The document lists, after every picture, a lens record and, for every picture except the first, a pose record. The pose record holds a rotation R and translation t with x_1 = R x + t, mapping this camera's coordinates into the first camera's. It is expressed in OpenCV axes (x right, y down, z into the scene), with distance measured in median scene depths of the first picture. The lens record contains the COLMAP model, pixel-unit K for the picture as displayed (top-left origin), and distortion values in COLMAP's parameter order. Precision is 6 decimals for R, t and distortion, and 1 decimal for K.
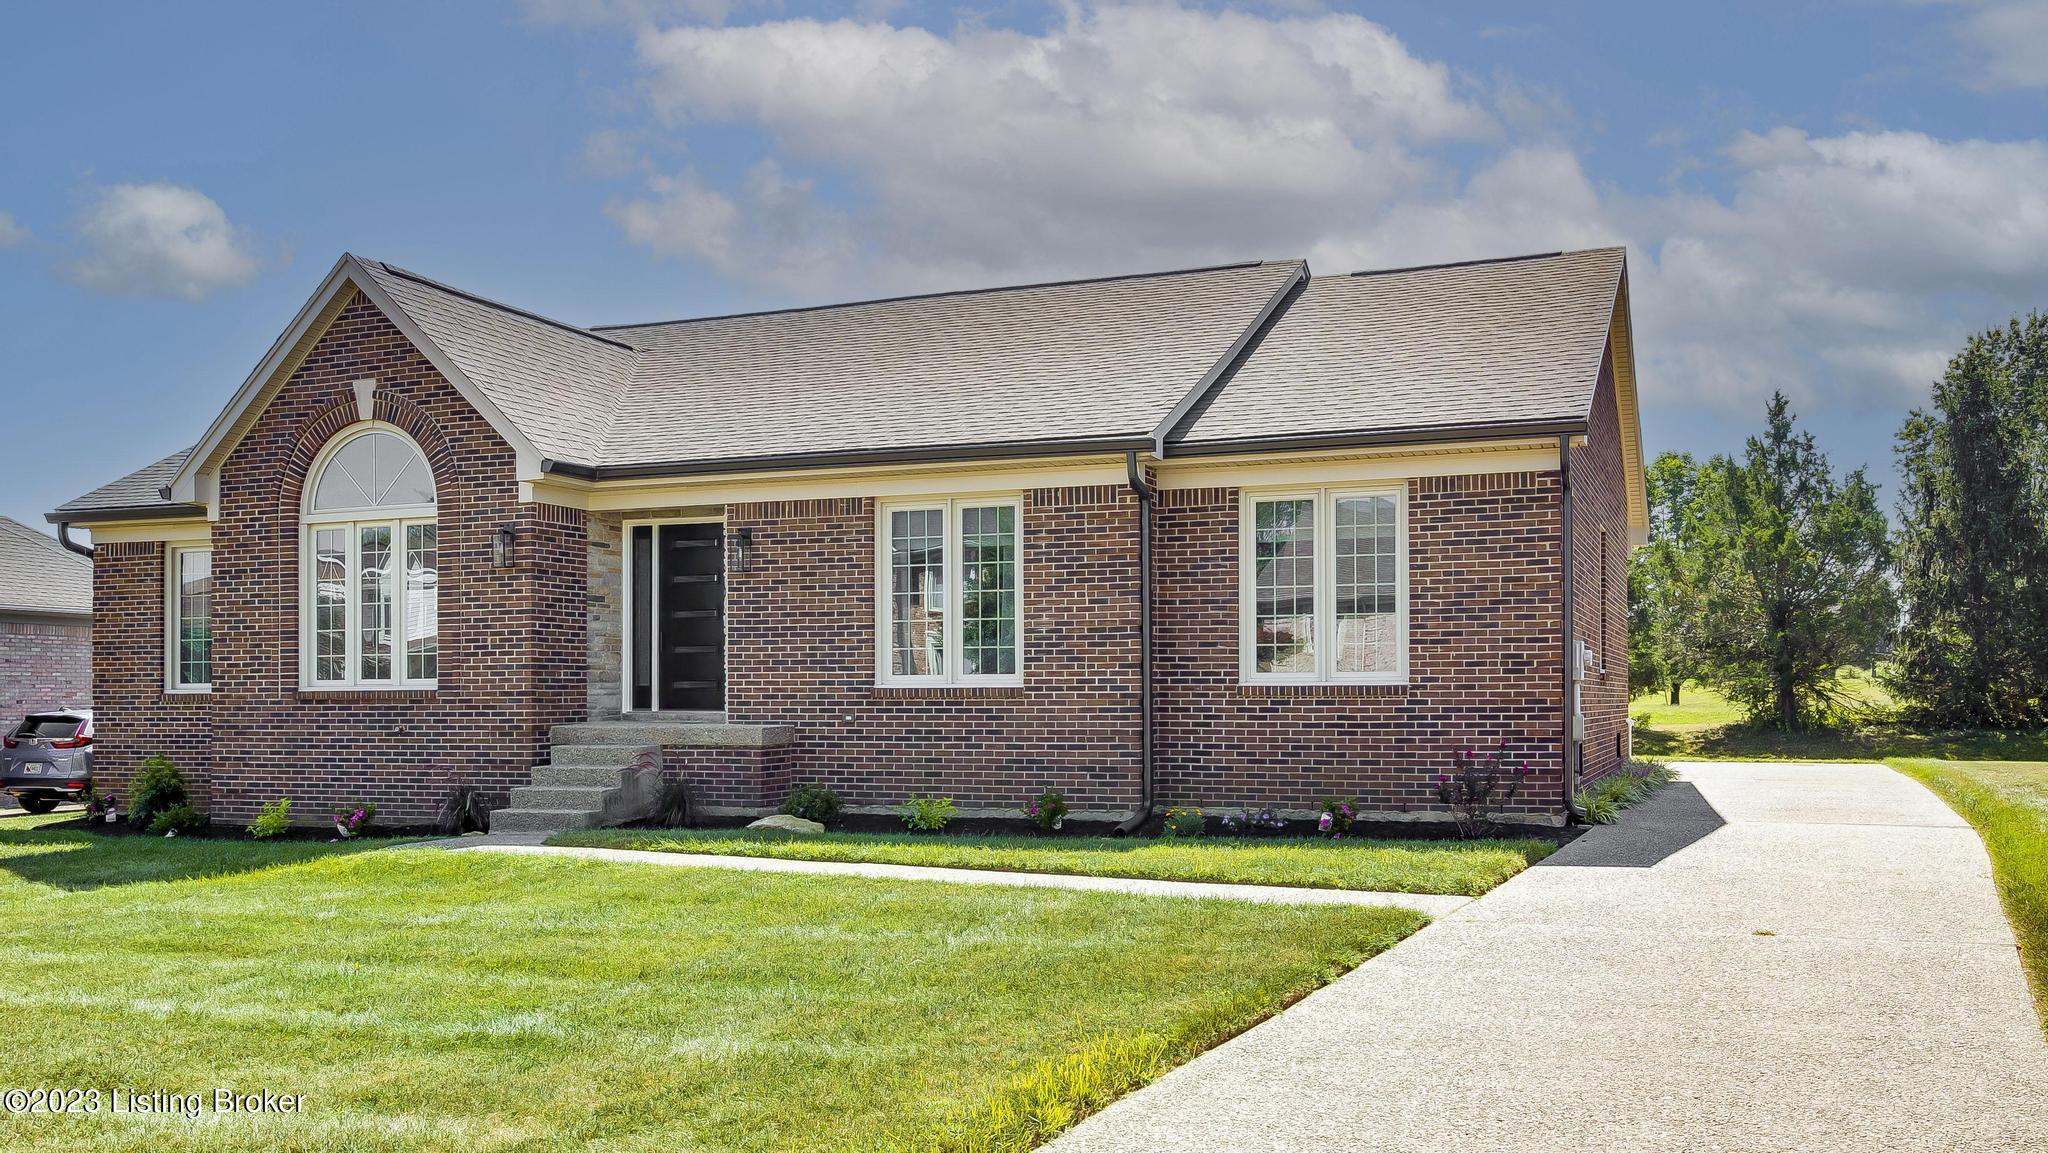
lens RADIAL K [[1082.2, 0, 1025.3], [0, 1082.2, 589.0], [0, 0, 1]] dist [-0.005390, 0.001443]
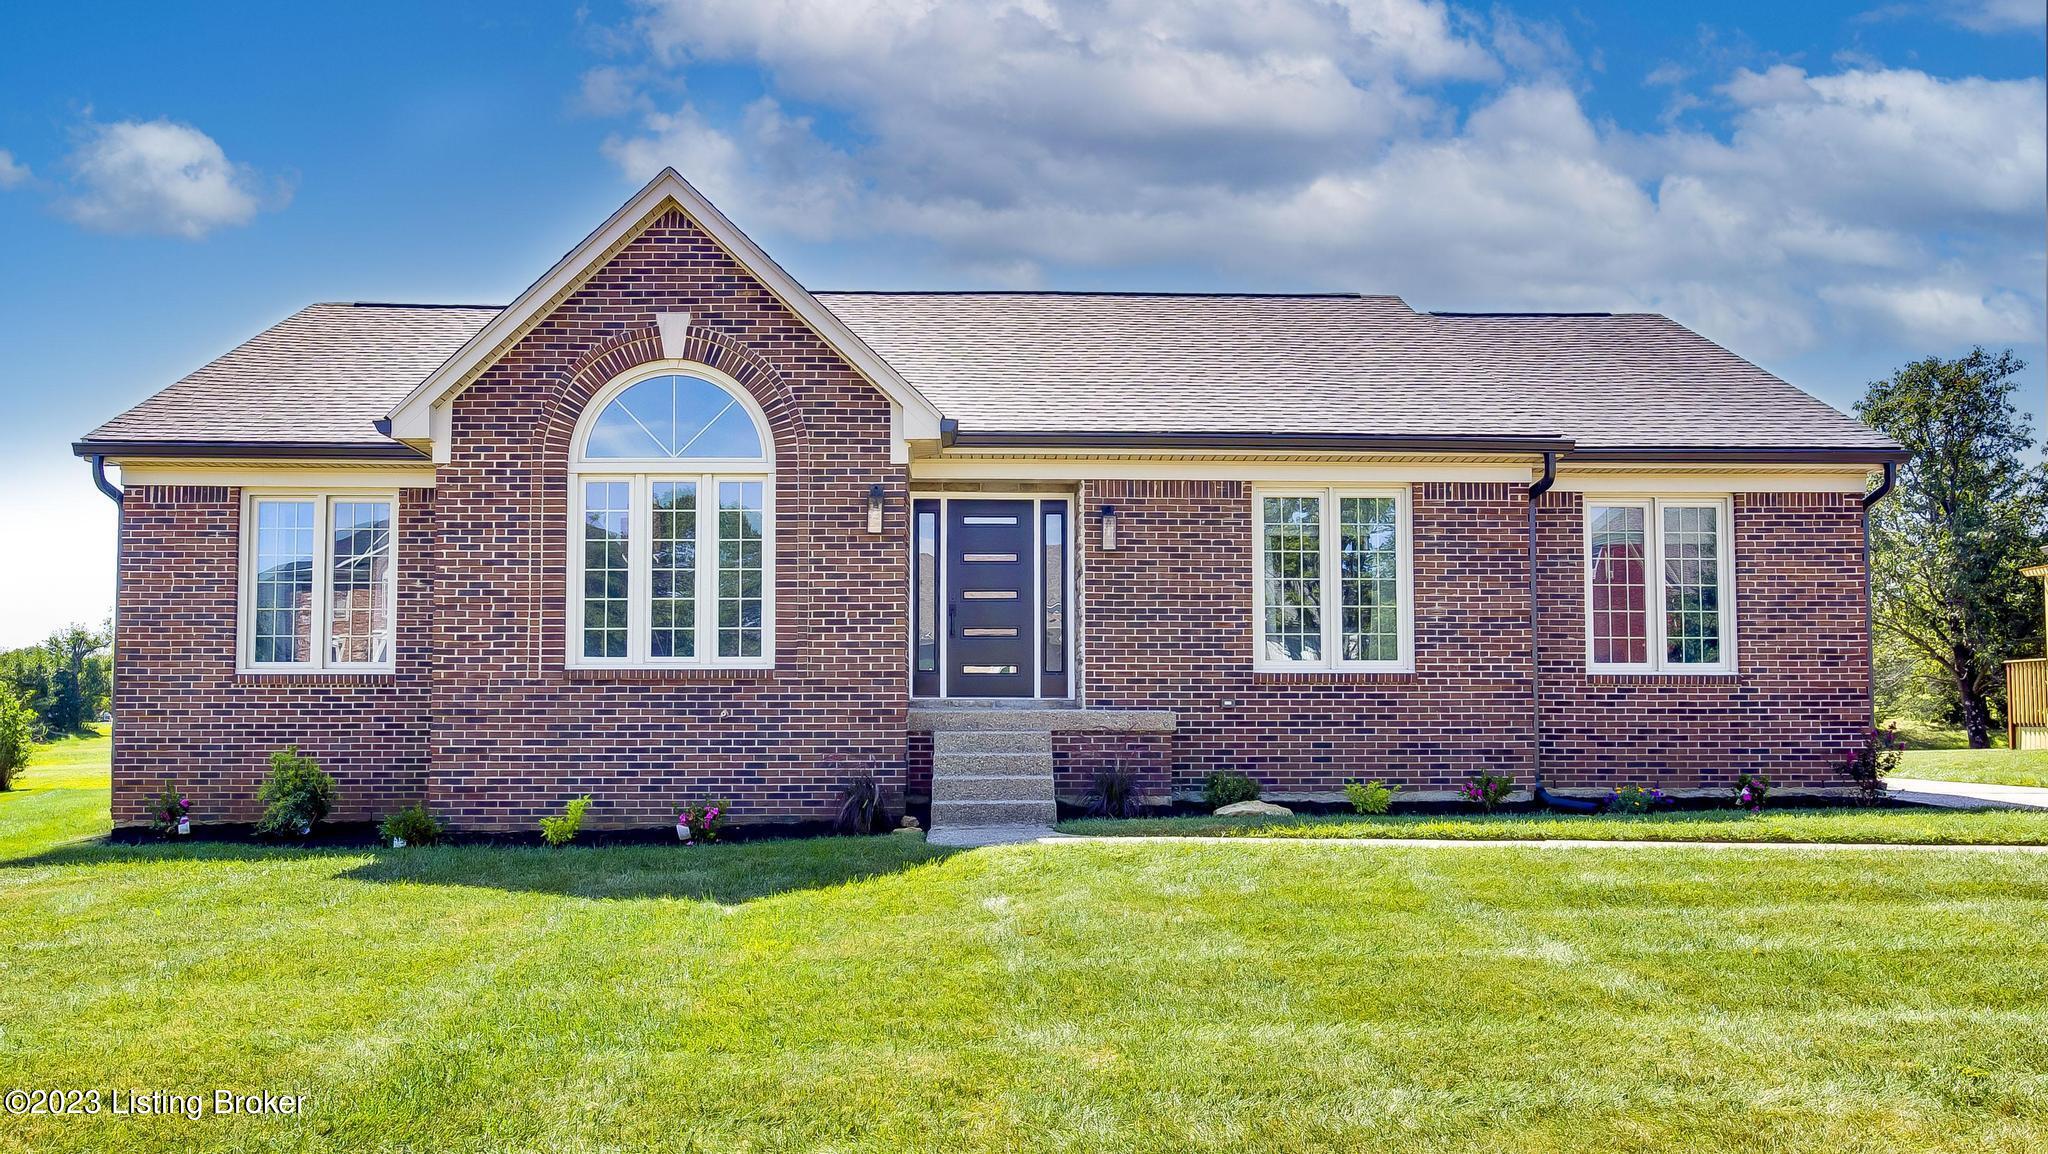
lens RADIAL K [[1003.9, 0, 1023.6], [0, 1003.9, 571.3], [0, 0, 1]] dist [-0.006740, 0.000047]
pose [[0.967146, 0.038181, 0.251337, -0.577064], [-0.032366, 0.999105, -0.027231, 0.030204], [-0.252152, 0.018202, 0.967516, 0.159520]]
